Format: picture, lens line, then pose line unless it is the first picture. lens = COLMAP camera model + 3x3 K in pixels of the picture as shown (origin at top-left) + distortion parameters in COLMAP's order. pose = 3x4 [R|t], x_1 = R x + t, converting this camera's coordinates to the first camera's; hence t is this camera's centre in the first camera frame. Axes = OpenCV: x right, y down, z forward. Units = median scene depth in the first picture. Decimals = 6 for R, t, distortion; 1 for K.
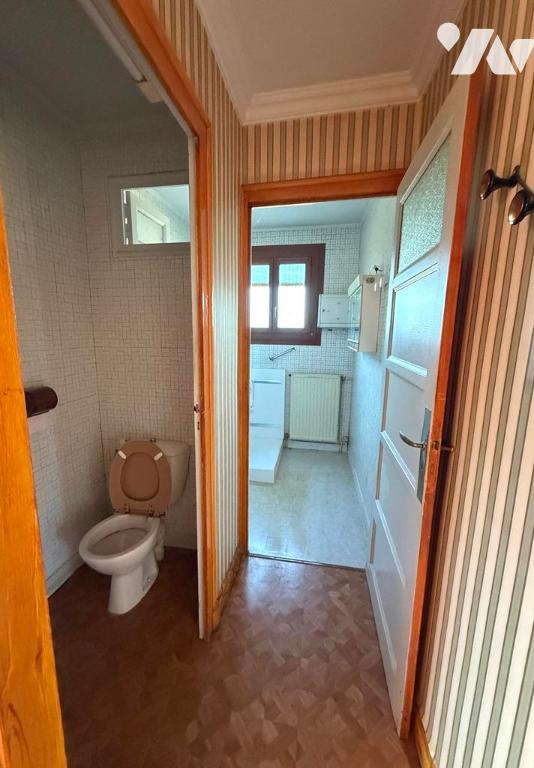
lens RADIAL K [[288.7, 0, 267.0], [0, 288.7, 384.0], [0, 0, 1]] dist [-0.000291, -0.000006]
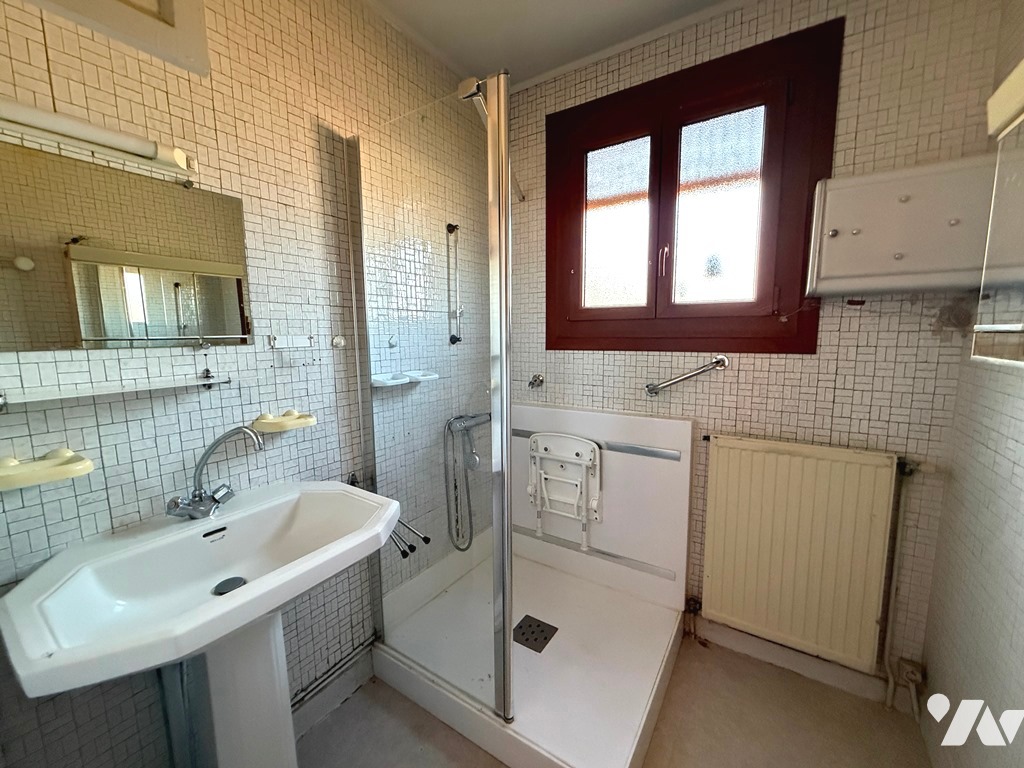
lens RADIAL K [[419.6, 0, 512.0], [0, 419.6, 384.0], [0, 0, 1]] dist [0.000977, 0.000094]
pose [[0.915353, 0.026157, -0.401802, 0.067683], [-0.039517, 0.998906, -0.024997, -0.074982], [0.400709, 0.038759, 0.915385, 0.449854]]
